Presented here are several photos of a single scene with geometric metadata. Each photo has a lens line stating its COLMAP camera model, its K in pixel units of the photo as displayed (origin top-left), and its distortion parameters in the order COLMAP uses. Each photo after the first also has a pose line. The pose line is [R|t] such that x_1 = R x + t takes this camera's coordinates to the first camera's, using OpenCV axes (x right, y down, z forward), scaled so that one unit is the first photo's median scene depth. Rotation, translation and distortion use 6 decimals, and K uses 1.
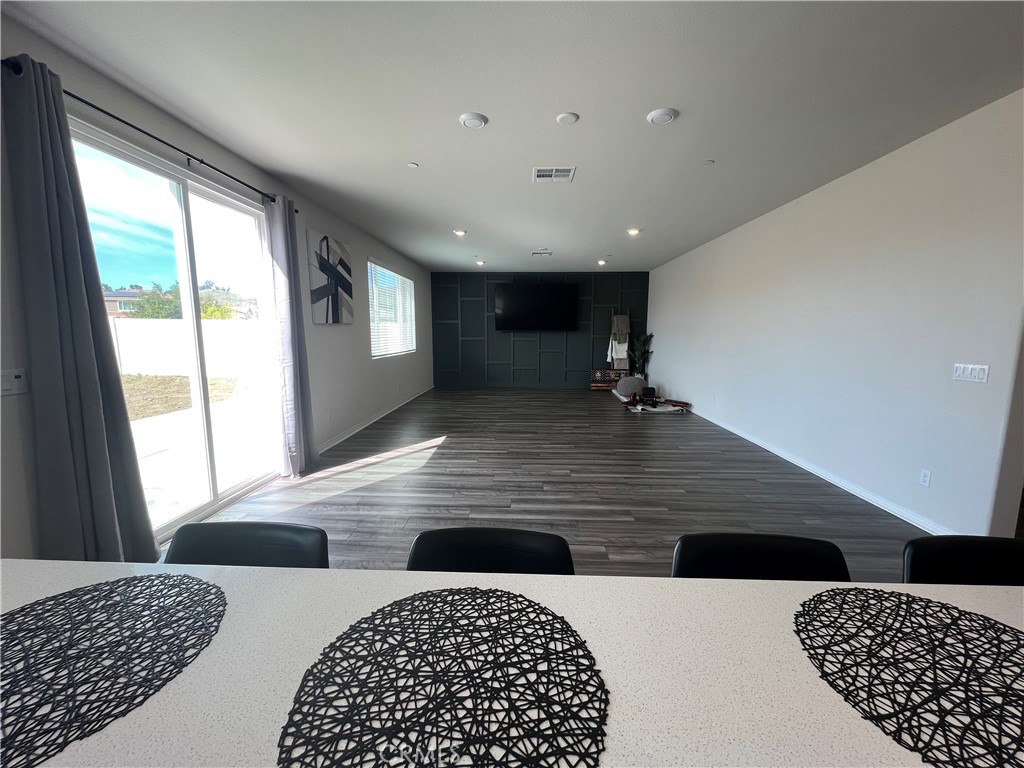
lens RADIAL K [[407.6, 0, 512.0], [0, 407.6, 384.0], [0, 0, 1]] dist [0.000992, -0.000123]
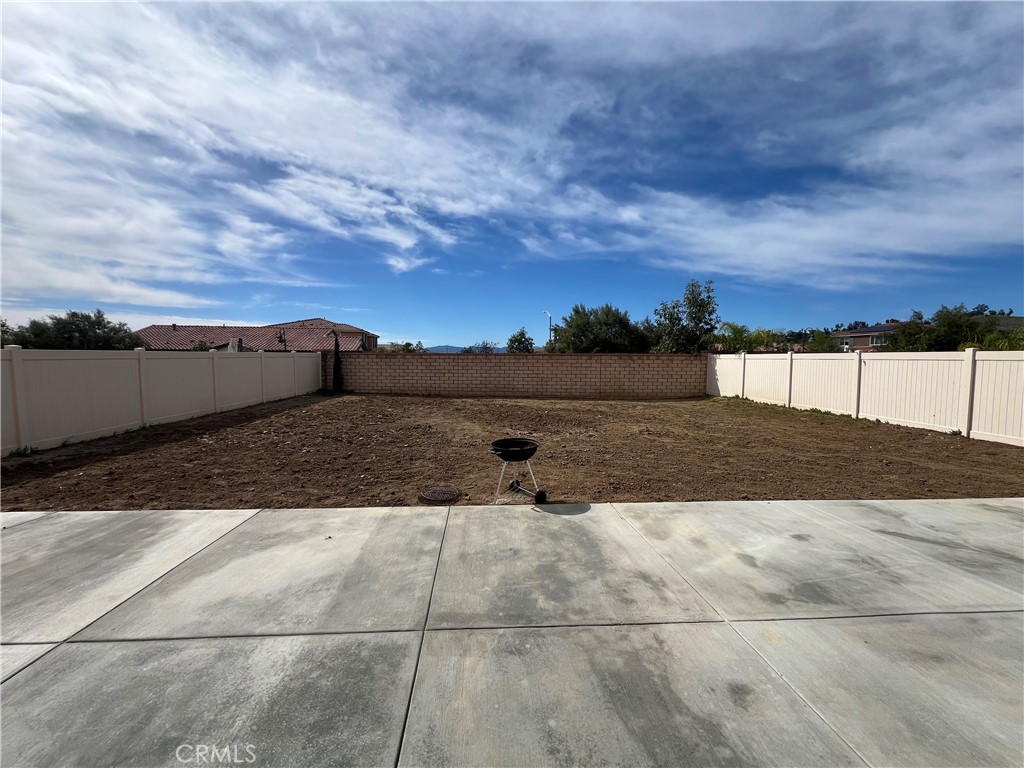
lens RADIAL K [[404.4, 0, 512.9], [0, 404.4, 388.8], [0, 0, 1]] dist [0.001190, 0.000029]
pose [[0.089063, 0.062944, -0.994035, -0.460034], [-0.132674, 0.989857, 0.050792, -0.077590], [0.987150, 0.127359, 0.096510, 0.506330]]
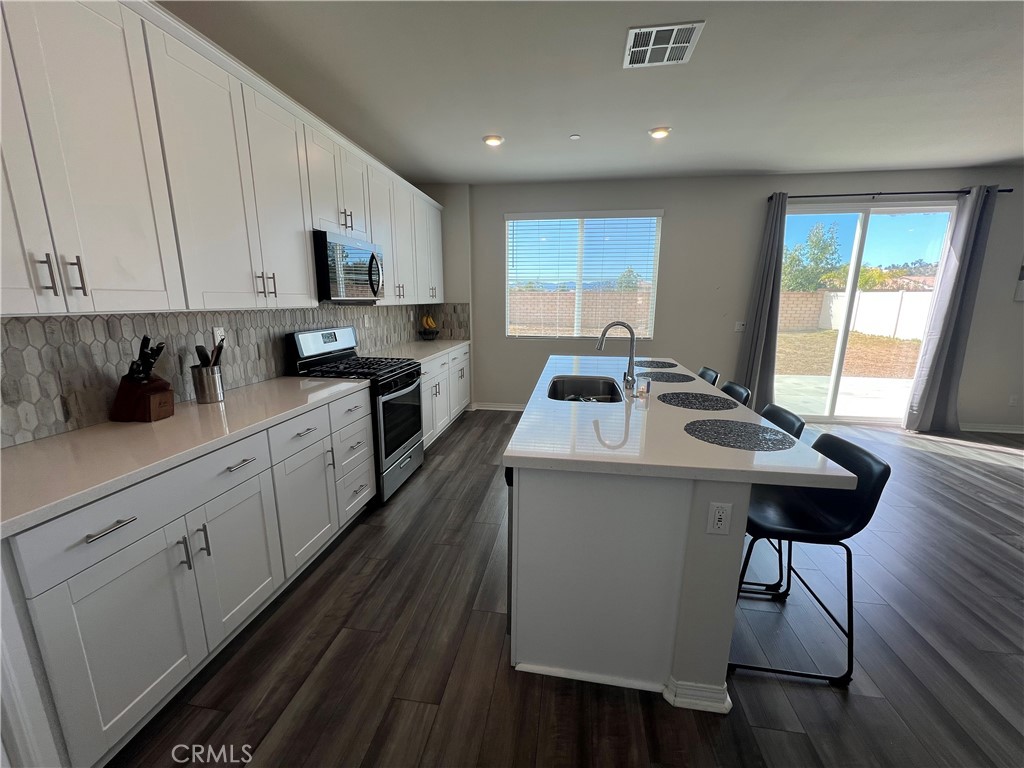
lens RADIAL K [[407.6, 0, 512.0], [0, 407.6, 384.0], [0, 0, 1]] dist [0.000992, -0.000123]
pose [[-0.115846, 0.203061, -0.972289, 0.608266], [-0.135240, 0.966539, 0.217974, -0.007624], [0.984017, 0.156744, -0.084507, -0.058641]]
